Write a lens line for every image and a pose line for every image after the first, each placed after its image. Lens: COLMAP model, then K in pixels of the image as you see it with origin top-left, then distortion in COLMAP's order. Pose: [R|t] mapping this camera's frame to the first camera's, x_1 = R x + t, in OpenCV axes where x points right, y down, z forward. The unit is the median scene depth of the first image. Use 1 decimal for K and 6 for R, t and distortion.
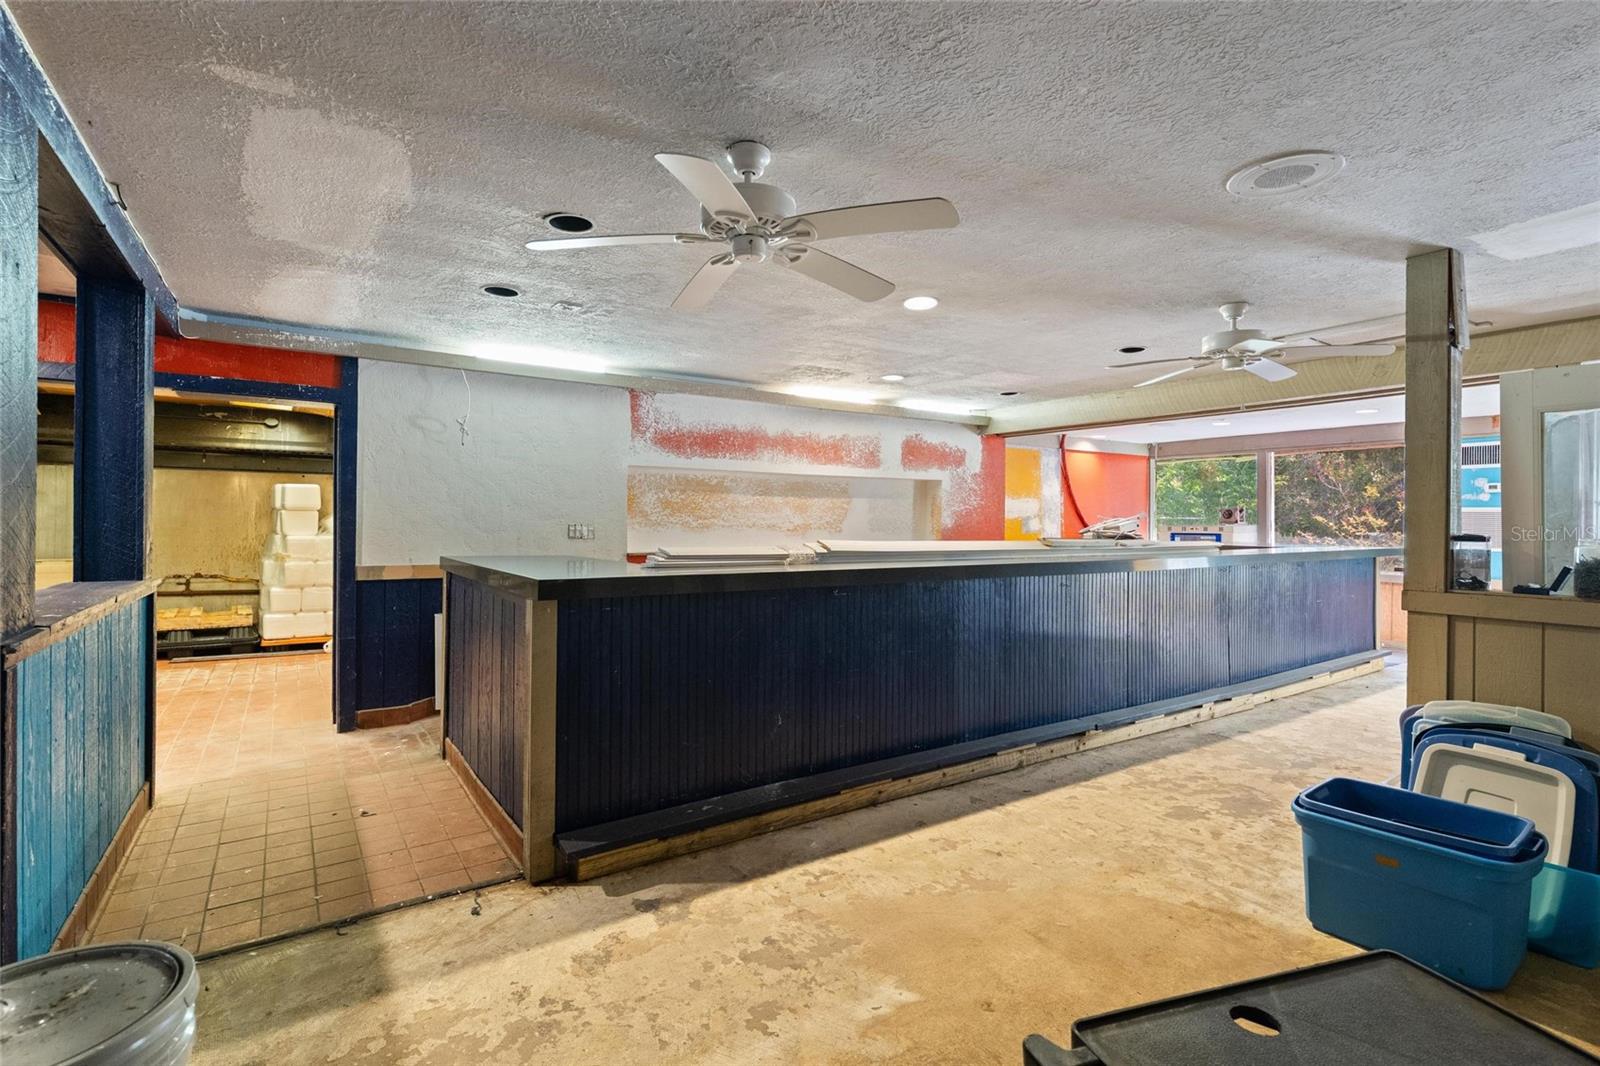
lens RADIAL K [[746.4, 0, 793.3], [0, 746.4, 533.0], [0, 0, 1]] dist [-0.001513, -0.000024]
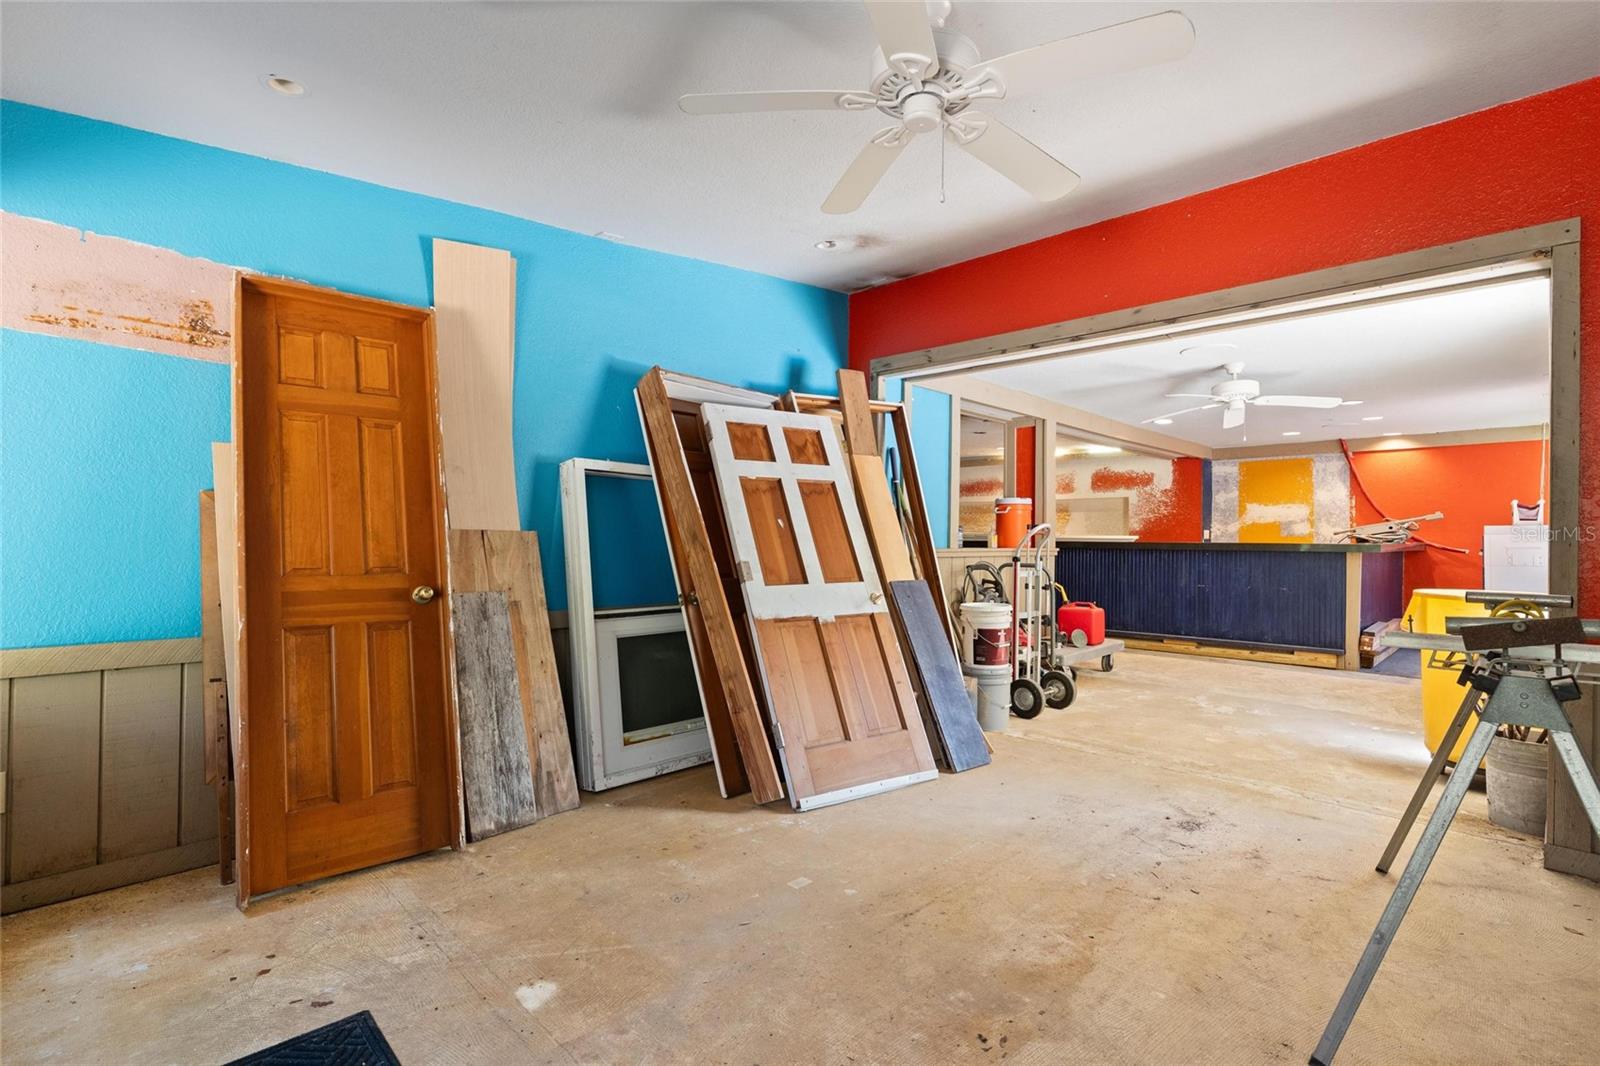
lens RADIAL K [[746.4, 0, 793.3], [0, 746.4, 533.0], [0, 0, 1]] dist [-0.001513, -0.000024]
pose [[0.178963, -0.008555, -0.983819, 1.460908], [-0.023192, 0.999648, -0.012912, 0.030113], [0.983582, 0.025127, 0.178702, 0.122916]]
